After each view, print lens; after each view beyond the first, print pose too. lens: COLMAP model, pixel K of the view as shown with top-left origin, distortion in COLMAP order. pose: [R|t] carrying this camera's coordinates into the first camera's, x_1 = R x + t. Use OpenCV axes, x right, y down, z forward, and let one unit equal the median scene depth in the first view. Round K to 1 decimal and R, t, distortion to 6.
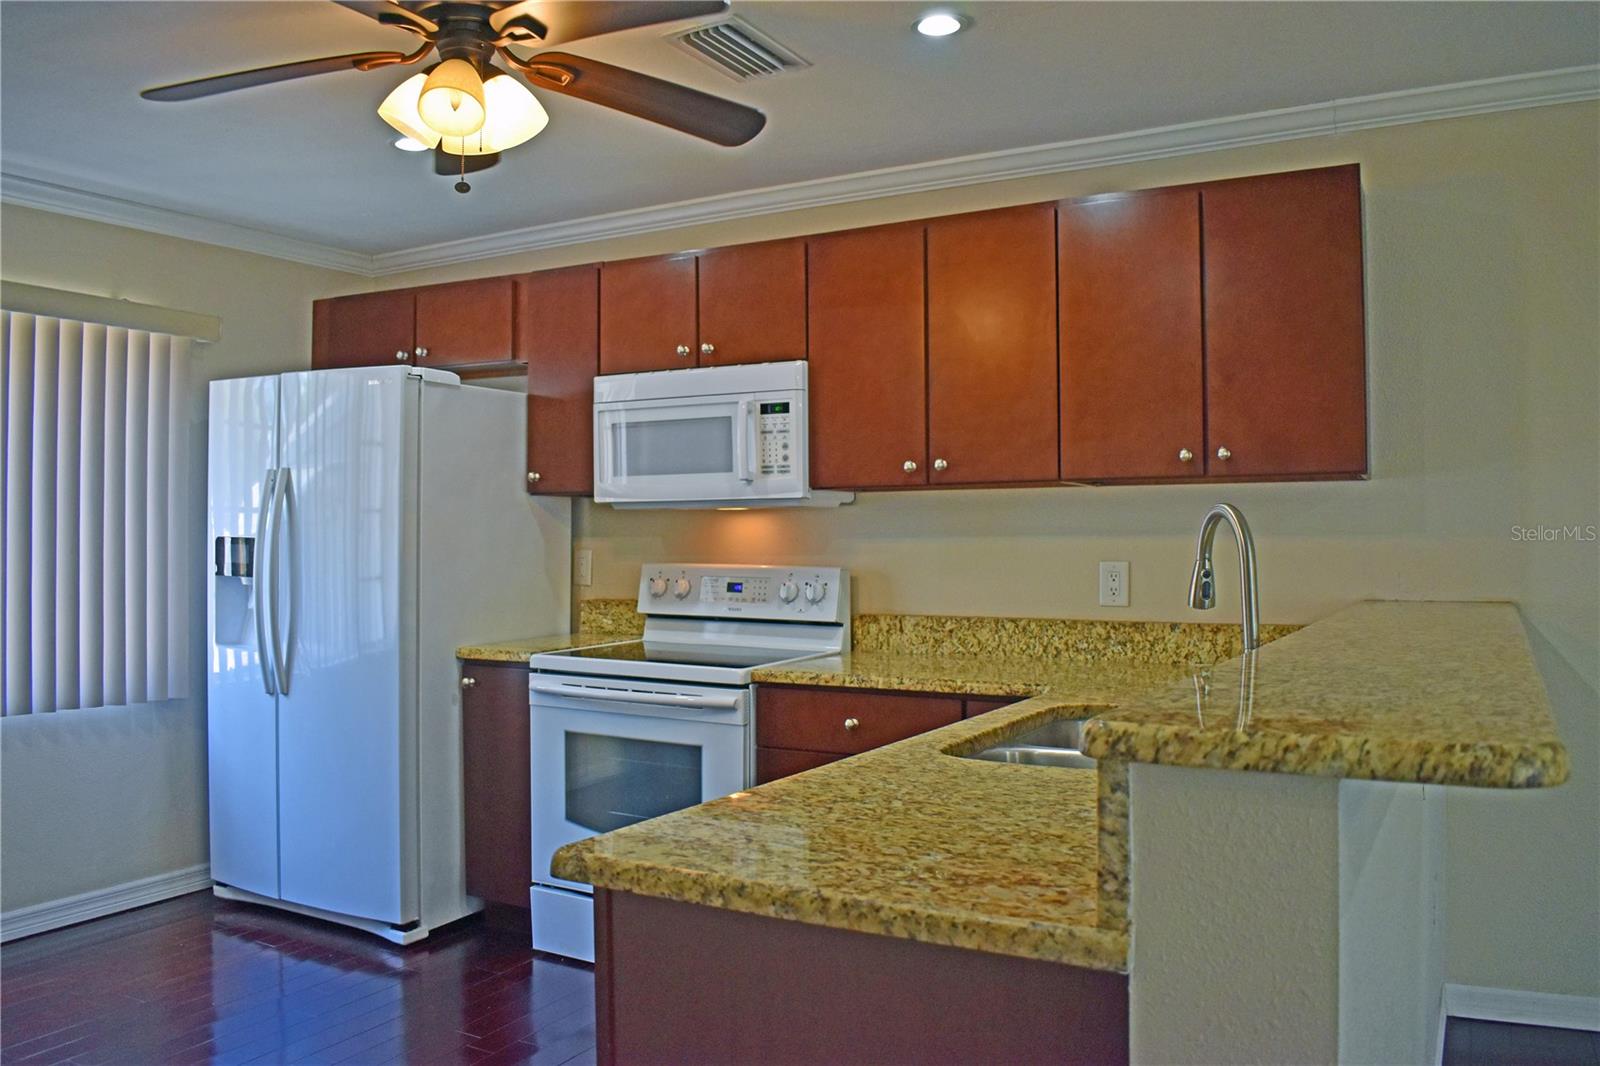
lens RADIAL K [[1249.4, 0, 800.0], [0, 1249.4, 533.0], [0, 0, 1]] dist [-0.084993, 0.004589]
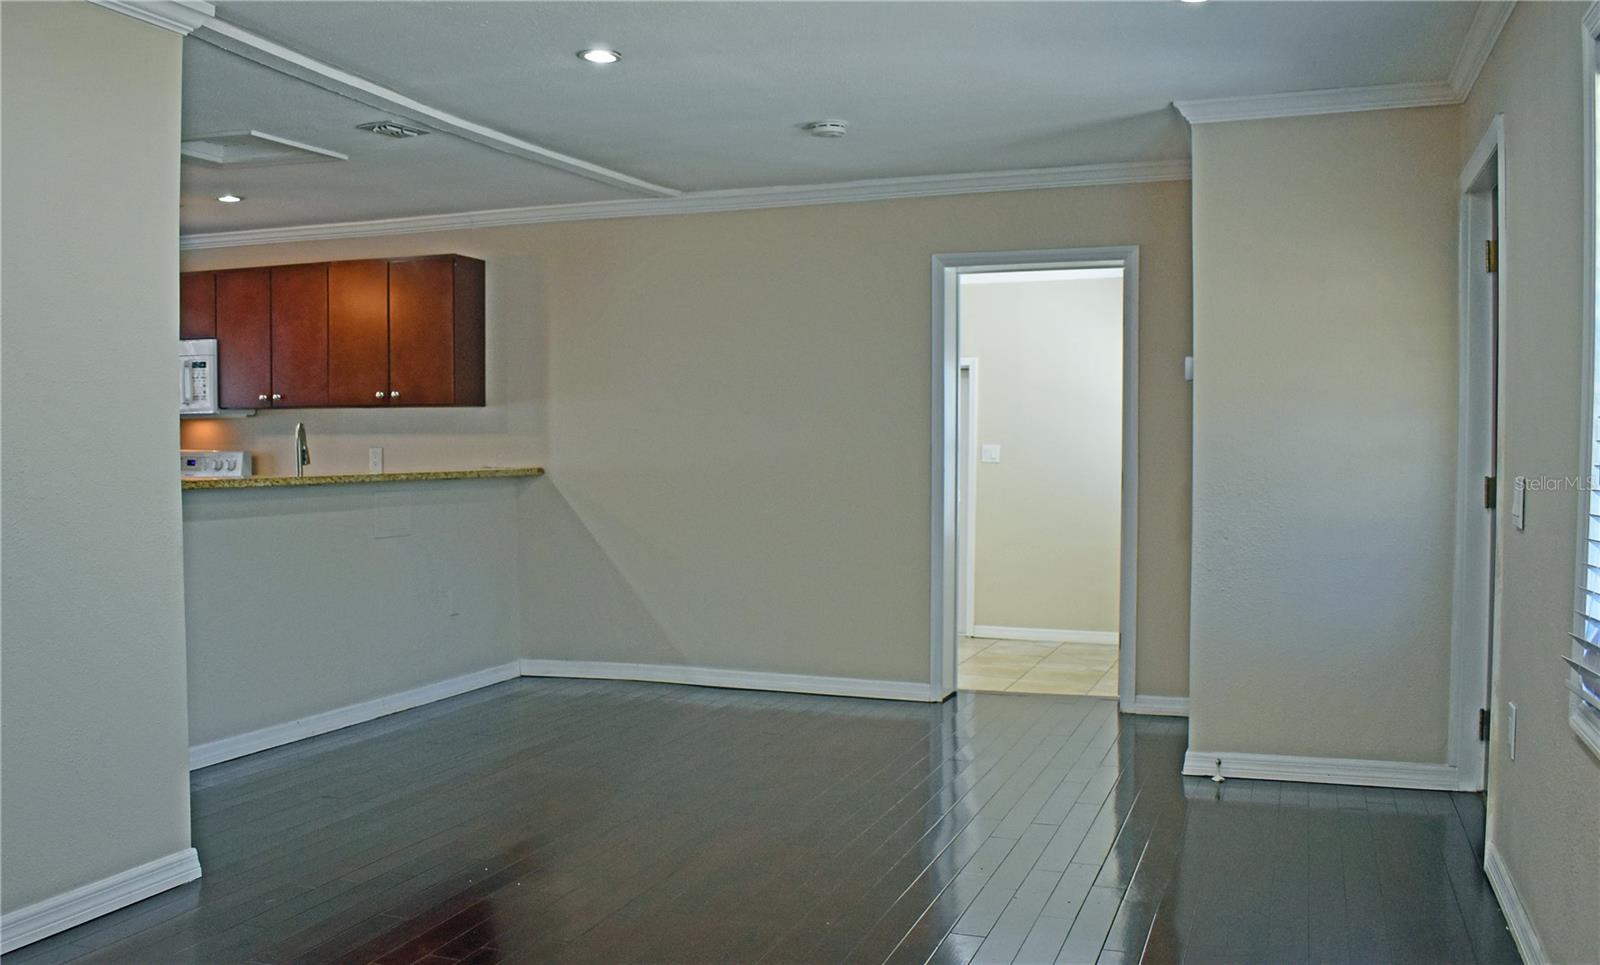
lens RADIAL K [[1408.8, 0, 800.0], [0, 1408.8, 482.5], [0, 0, 1]] dist [-0.118425, 0.000922]
pose [[0.987805, 0.001808, 0.155683, 0.542989], [-0.007333, 0.999363, 0.034926, -0.003427], [-0.155521, -0.035642, 0.987189, -1.158612]]
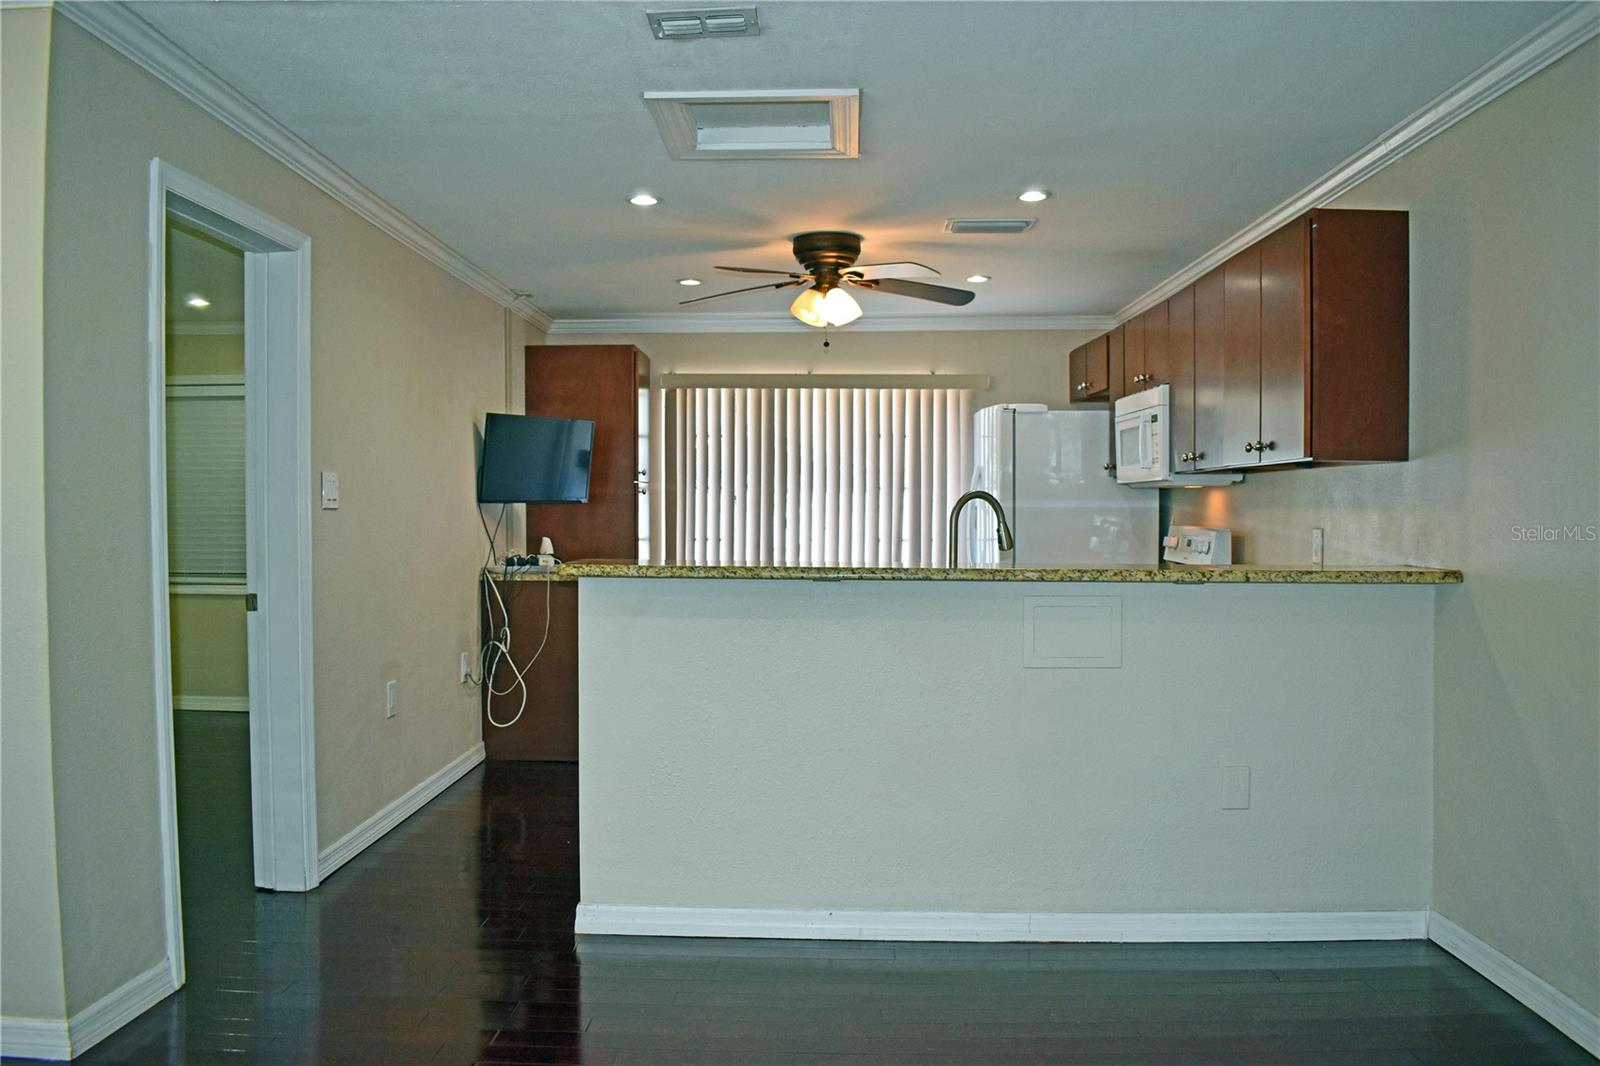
lens RADIAL K [[1249.4, 0, 800.0], [0, 1249.4, 533.0], [0, 0, 1]] dist [-0.084993, 0.004589]
pose [[0.444437, 0.025588, -0.895445, 1.095692], [0.003614, 0.999533, 0.030356, -0.012029], [0.895803, -0.016727, 0.444136, -0.015552]]
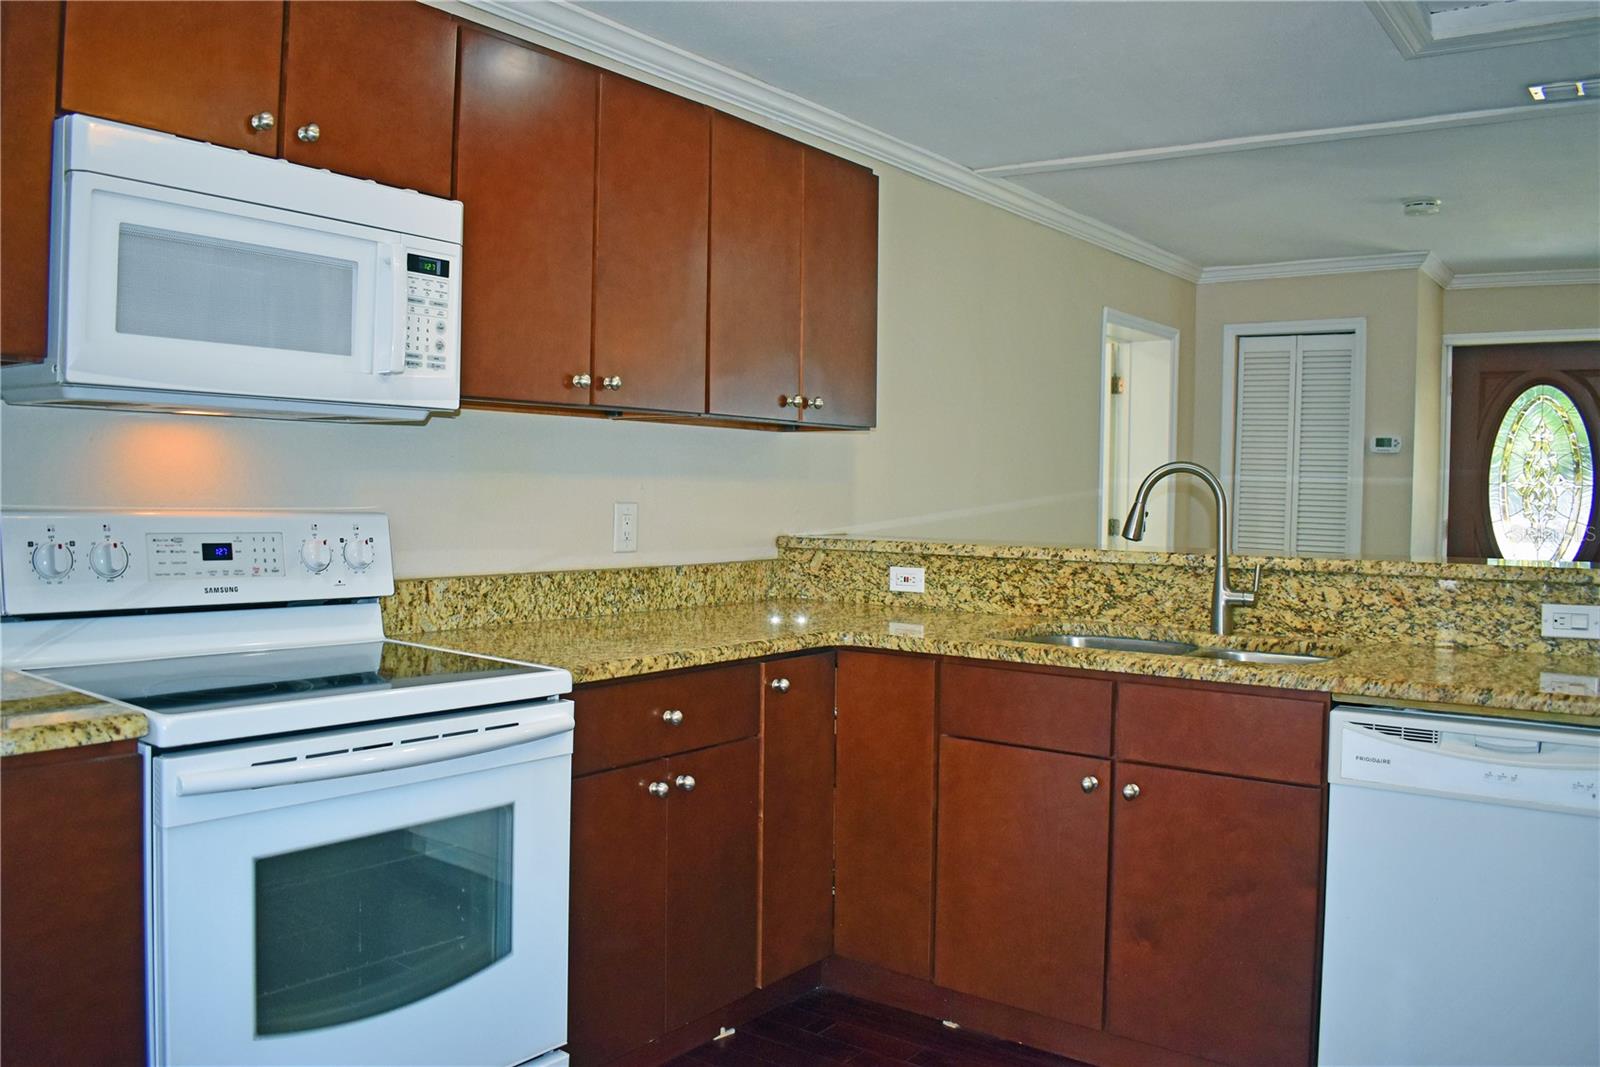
lens RADIAL K [[1249.4, 0, 800.0], [0, 1249.4, 533.5], [0, 0, 1]] dist [-0.084993, 0.004589]
pose [[0.151776, -0.029293, 0.987981, -0.618805], [-0.023349, 0.999176, 0.033212, 0.011375], [-0.988139, -0.028109, 0.150967, 0.714984]]
